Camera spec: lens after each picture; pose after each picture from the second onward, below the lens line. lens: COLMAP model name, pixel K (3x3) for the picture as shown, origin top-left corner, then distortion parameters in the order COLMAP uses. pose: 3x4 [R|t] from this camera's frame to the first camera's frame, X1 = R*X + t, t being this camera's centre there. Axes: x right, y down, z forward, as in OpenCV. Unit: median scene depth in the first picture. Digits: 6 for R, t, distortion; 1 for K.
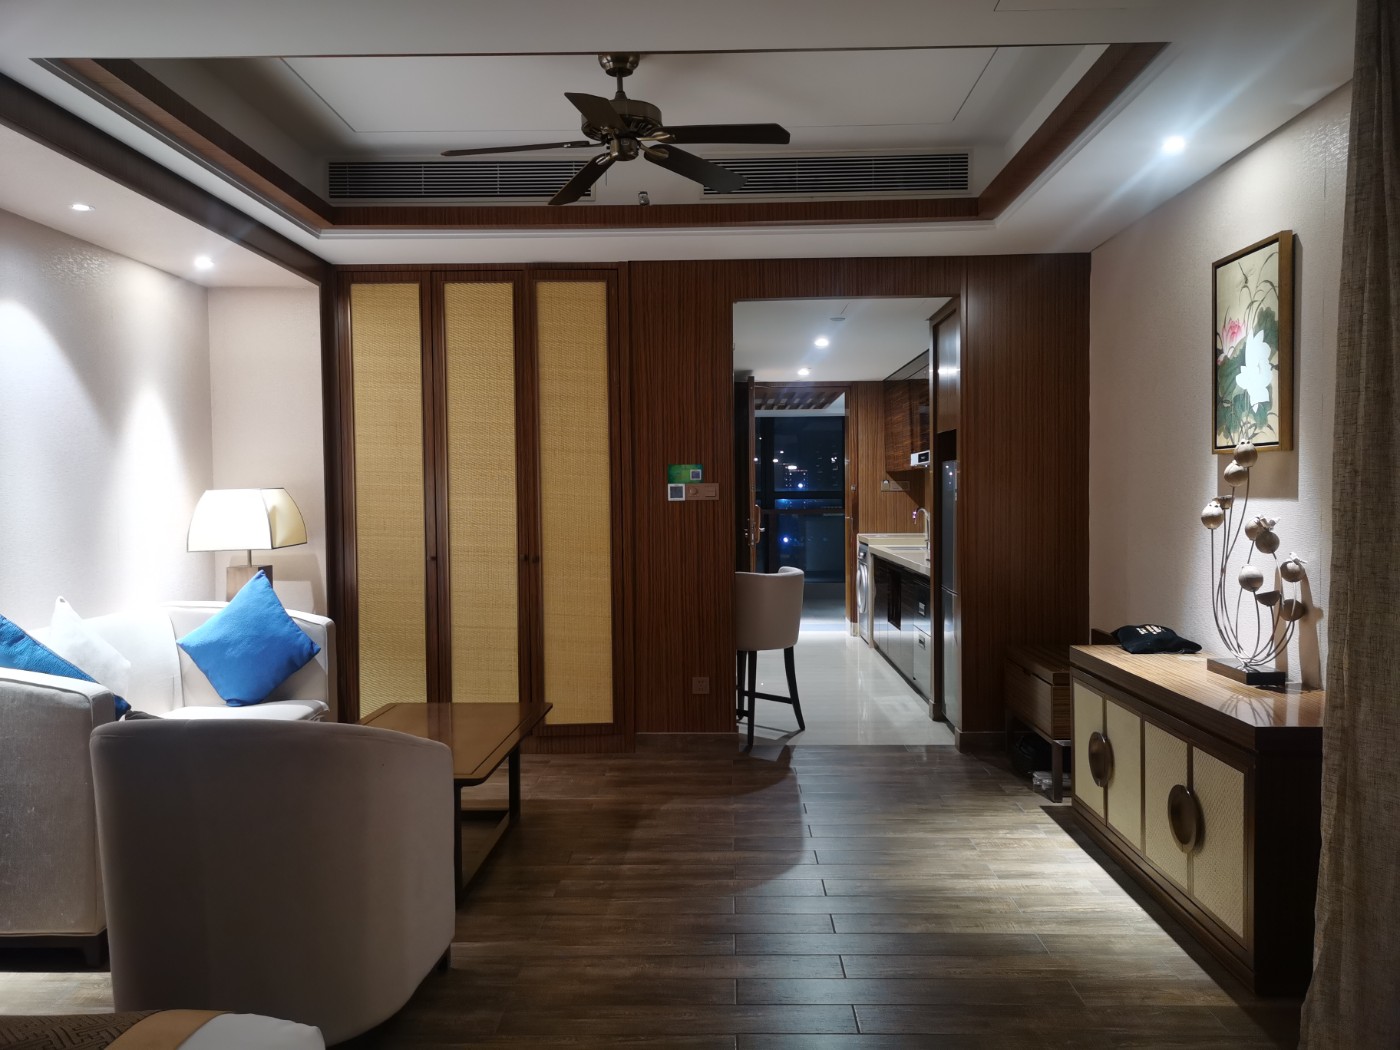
lens RADIAL K [[1076.8, 0, 705.7], [0, 1076.8, 527.3], [0, 0, 1]] dist [0.061634, -0.046730]
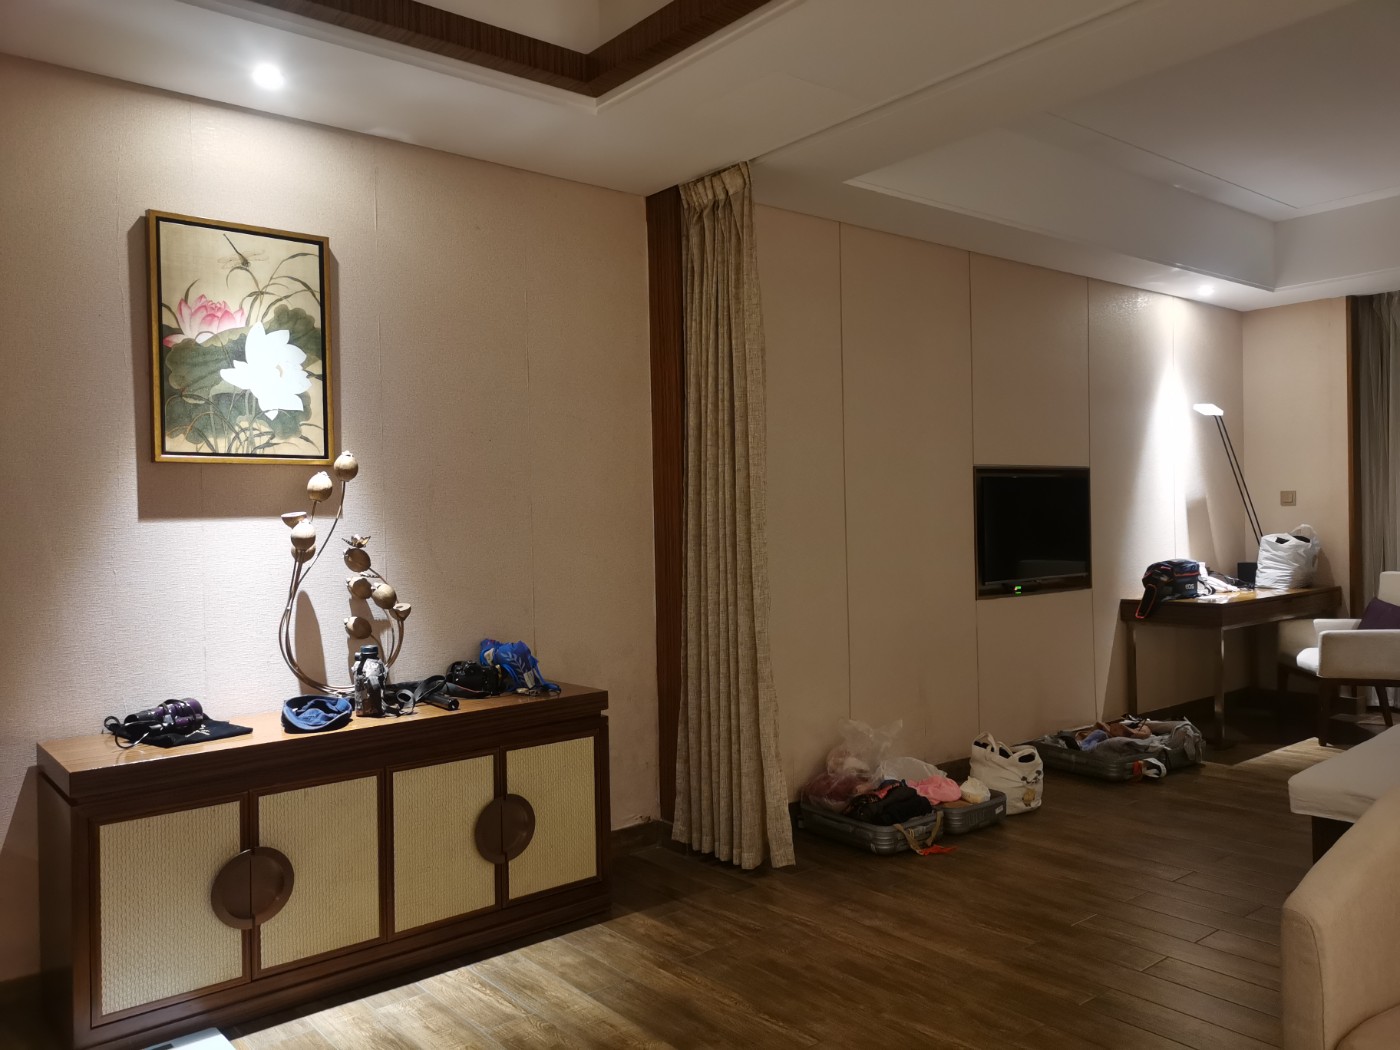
lens RADIAL K [[1076.8, 0, 705.7], [0, 1076.8, 527.3], [0, 0, 1]] dist [0.061634, -0.046730]
pose [[-0.651362, 0.019236, 0.758523, -0.312864], [0.055103, 0.998238, 0.022004, -0.014524], [-0.756764, 0.056129, -0.651274, 1.054733]]
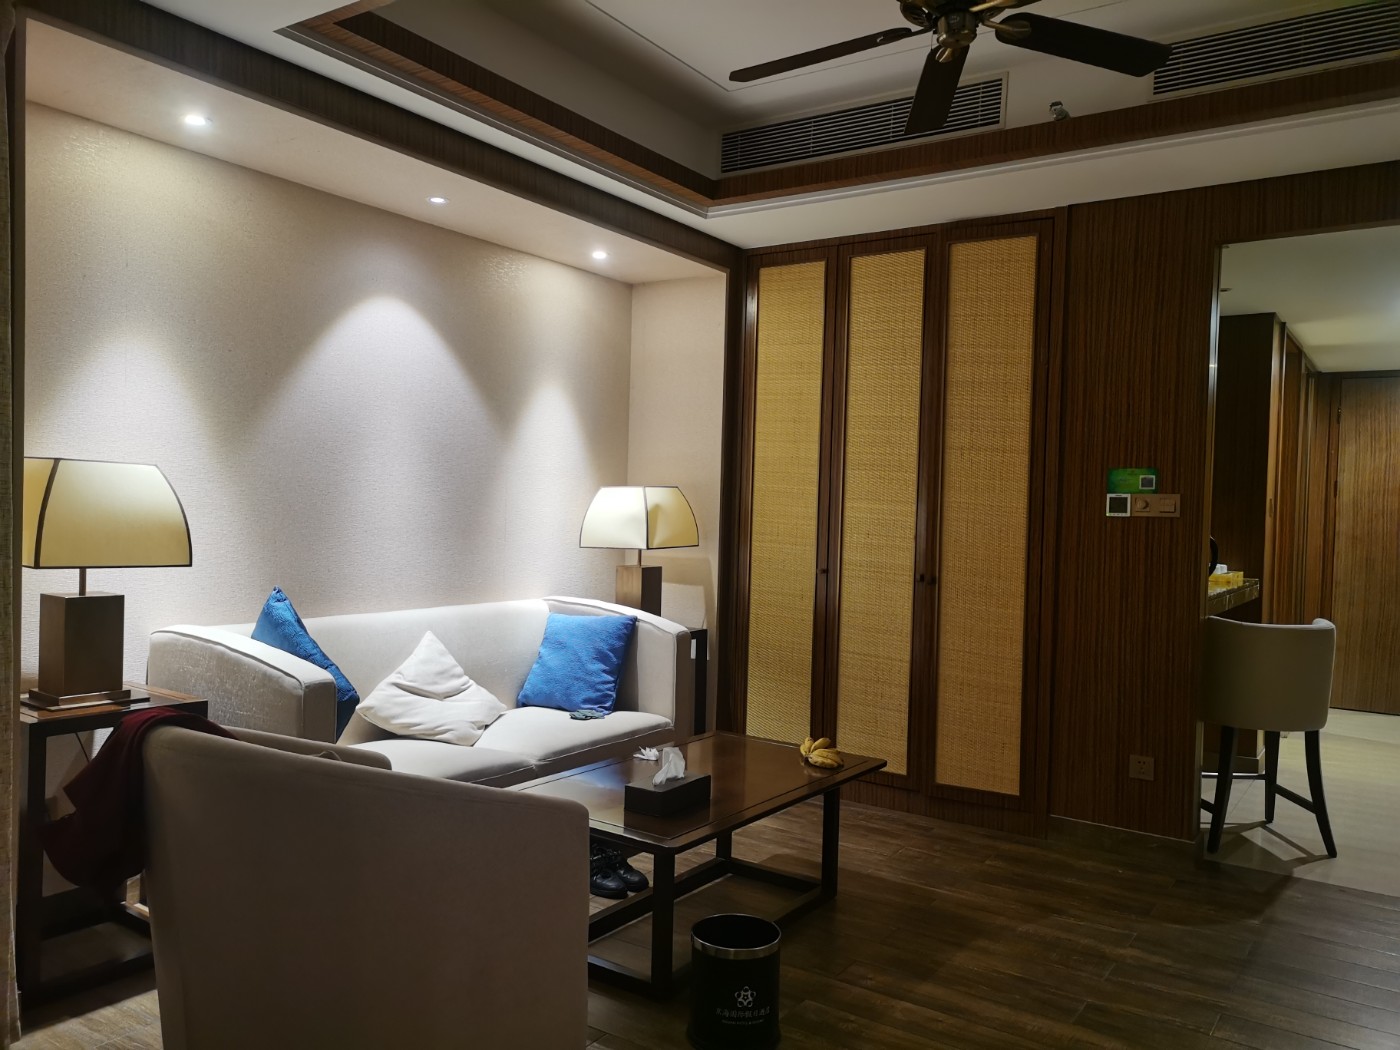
lens RADIAL K [[1076.8, 0, 705.7], [0, 1076.8, 527.3], [0, 0, 1]] dist [0.061634, -0.046730]
pose [[0.843314, 0.044351, -0.535588, 0.164126], [-0.053428, 0.998571, -0.001436, -0.000714], [0.534758, 0.029826, 0.844478, 0.249684]]
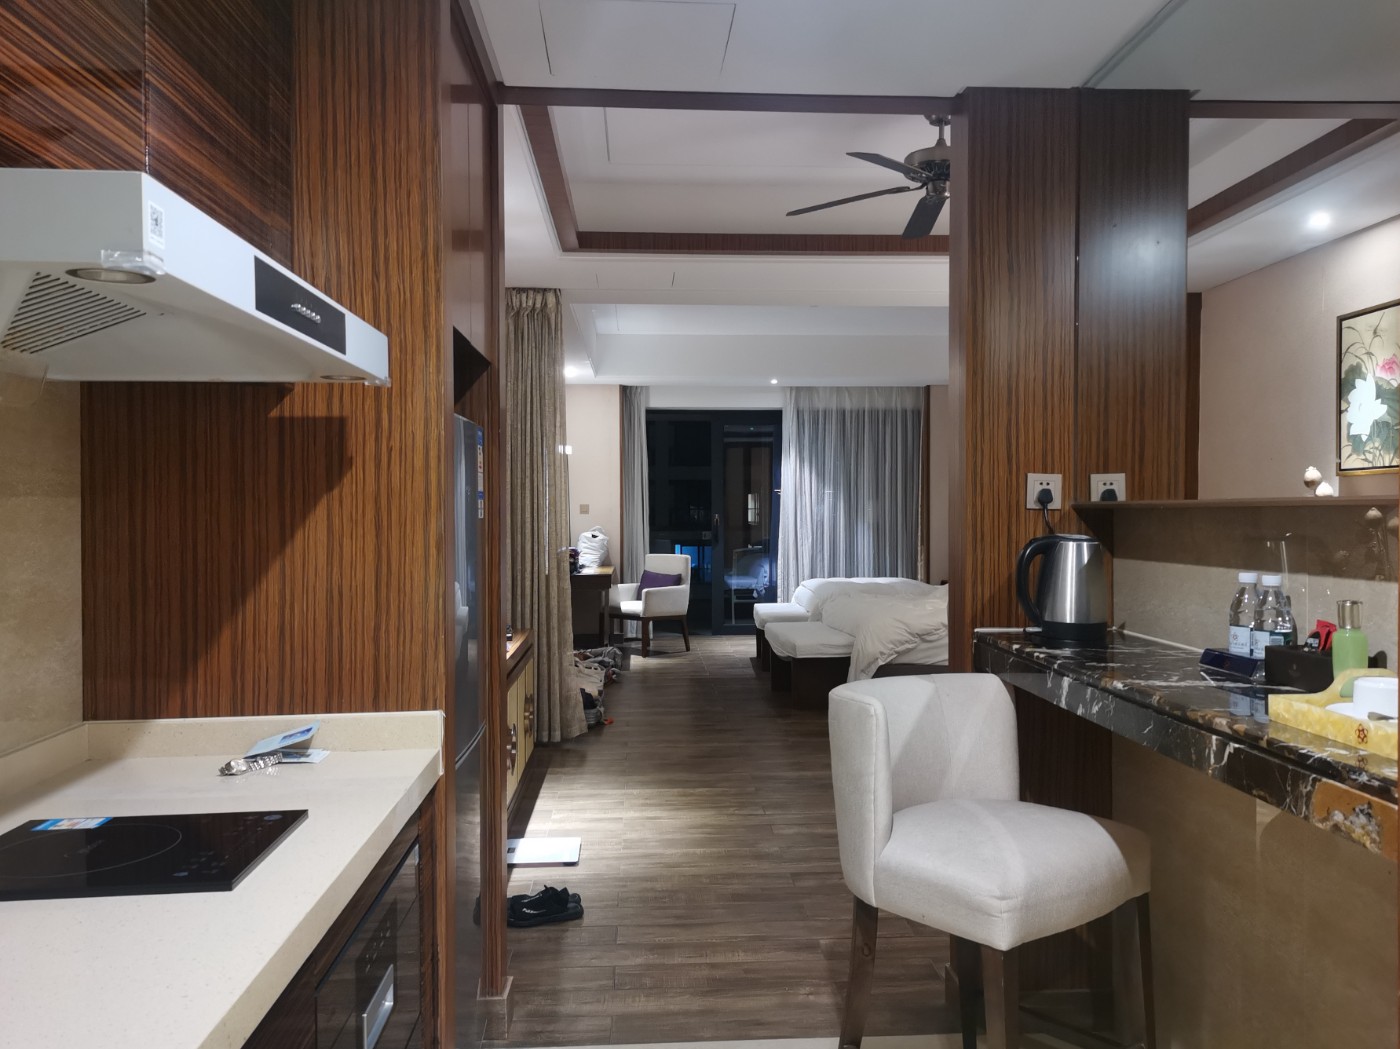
lens RADIAL K [[1106.7, 0, 730.4], [0, 1106.7, 527.0], [0, 0, 1]] dist [0.032066, 0.000527]
pose [[-0.994506, 0.013375, -0.103817, 0.222456], [0.008188, 0.998704, 0.050234, -0.053606], [0.104354, 0.049108, -0.993327, 1.818796]]
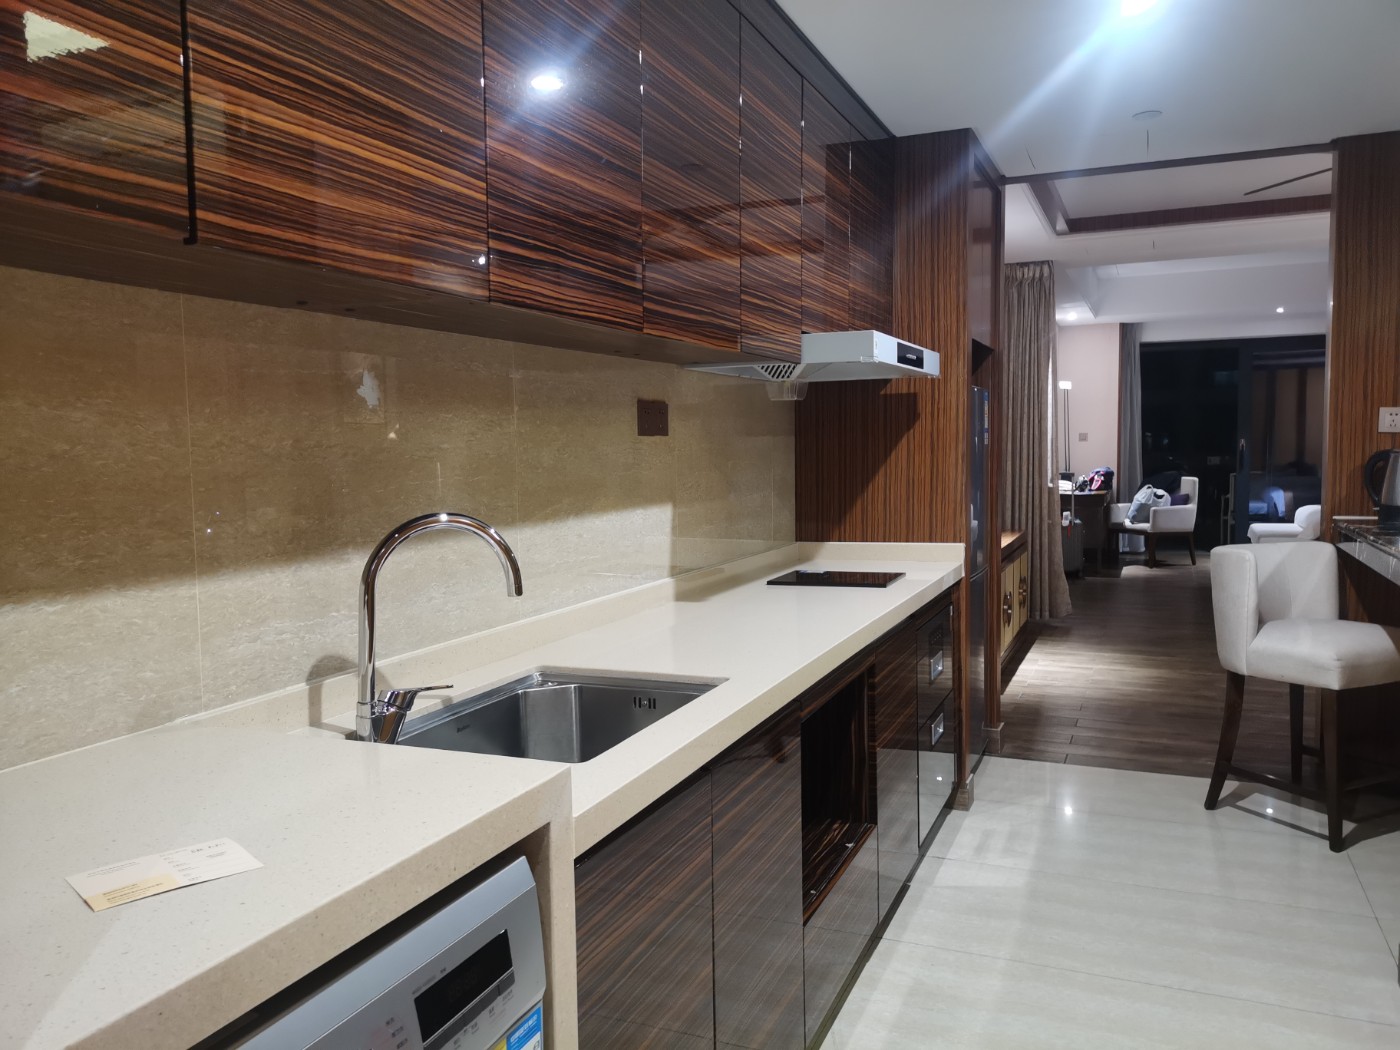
lens RADIAL K [[1101.4, 0, 700.0], [0, 1101.4, 525.0], [0, 0, 1]] dist [0.052345, -0.001285]
pose [[-0.930595, -0.004156, 0.366027, 0.169955], [0.035326, 0.994249, 0.101102, -0.066632], [-0.364342, 0.107015, -0.925096, 2.228063]]
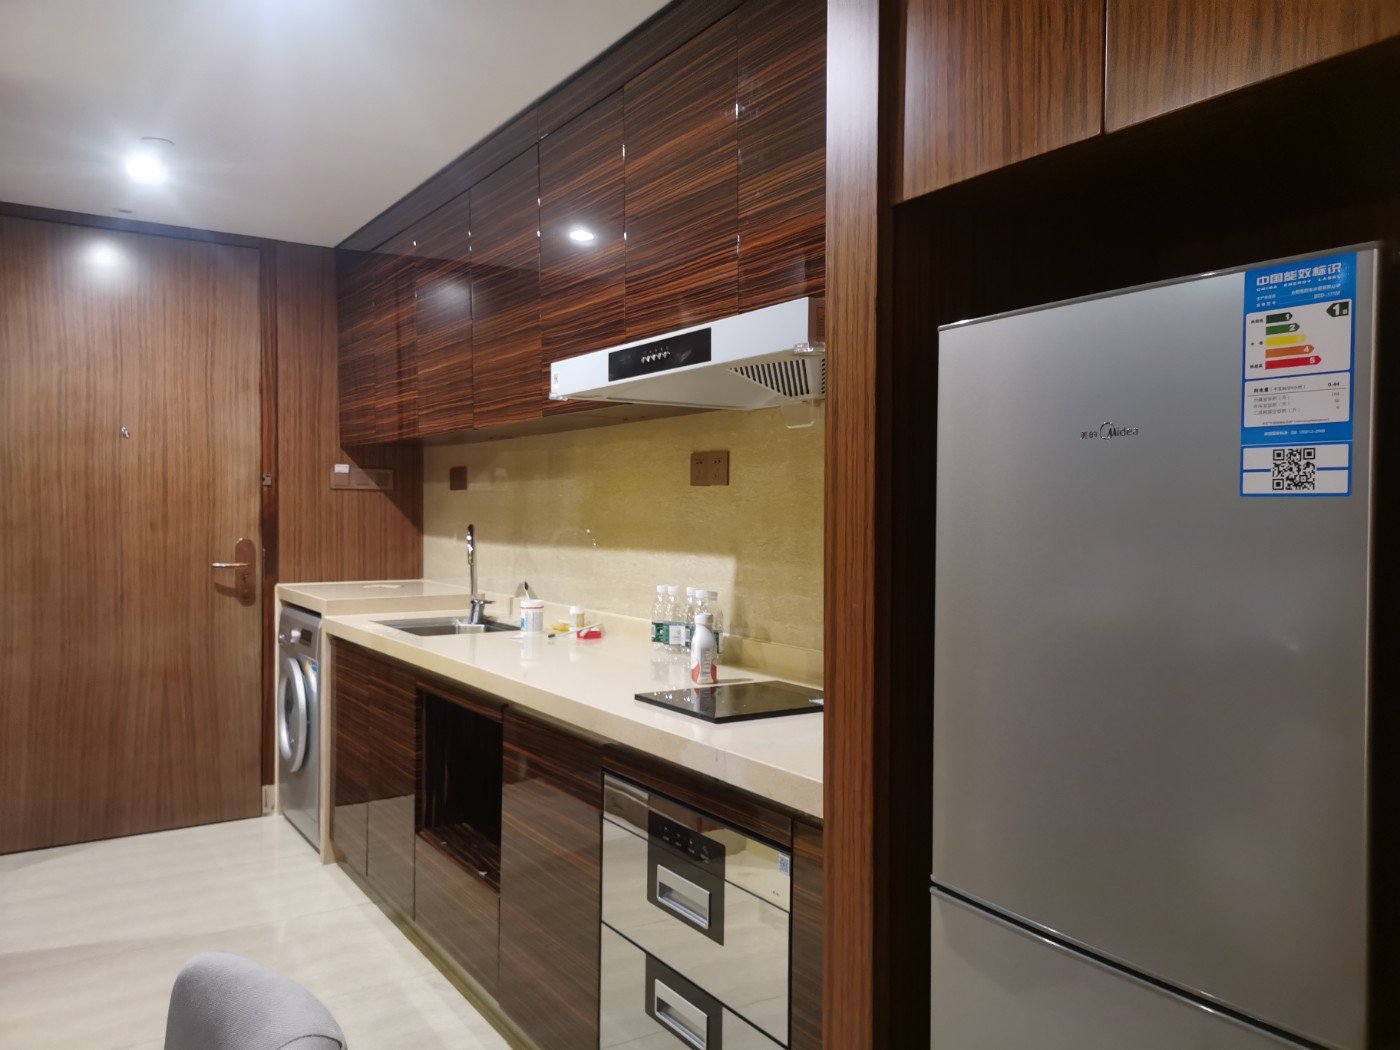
lens RADIAL K [[1076.8, 0, 705.7], [0, 1076.8, 527.3], [0, 0, 1]] dist [0.061634, -0.046730]
pose [[0.824790, 0.005073, 0.565417, 0.072193], [0.004046, 0.999881, -0.014874, -0.021040], [-0.565425, 0.014556, 0.824671, 1.135565]]
